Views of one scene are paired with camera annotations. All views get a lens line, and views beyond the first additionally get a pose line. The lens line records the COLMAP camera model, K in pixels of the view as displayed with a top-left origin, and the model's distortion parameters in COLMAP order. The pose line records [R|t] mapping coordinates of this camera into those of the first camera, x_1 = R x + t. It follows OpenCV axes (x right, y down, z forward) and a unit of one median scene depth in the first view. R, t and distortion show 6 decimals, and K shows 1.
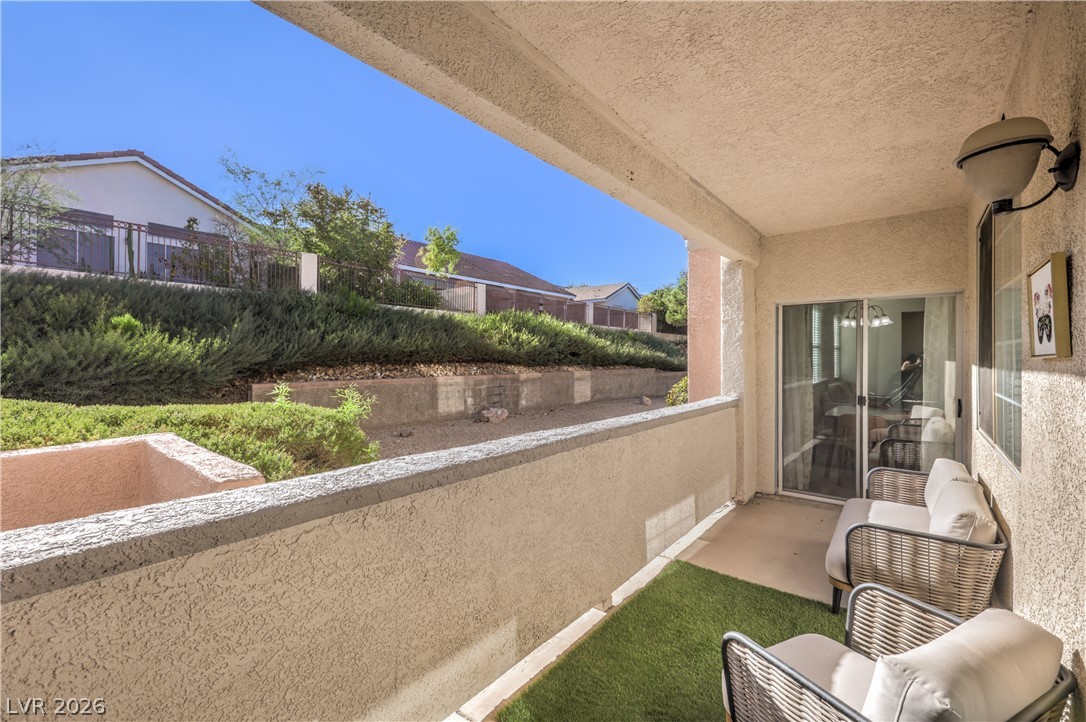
lens RADIAL K [[447.7, 0, 555.0], [0, 447.7, 363.4], [0, 0, 1]] dist [0.001150, 0.000127]
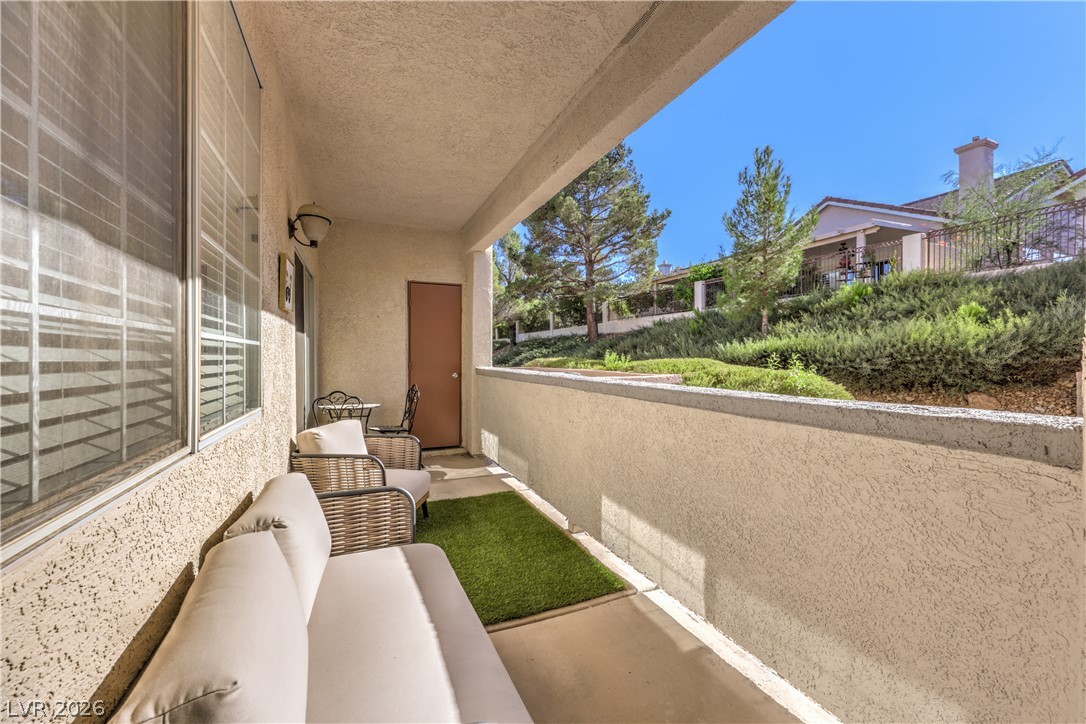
lens RADIAL K [[447.7, 0, 555.0], [0, 447.7, 364.4], [0, 0, 1]] dist [0.001150, 0.000127]
pose [[-0.464856, 0.002743, -0.885382, 0.950358], [-0.010307, 0.999911, 0.008510, 0.072844], [0.885326, 0.013082, -0.464787, 1.206298]]
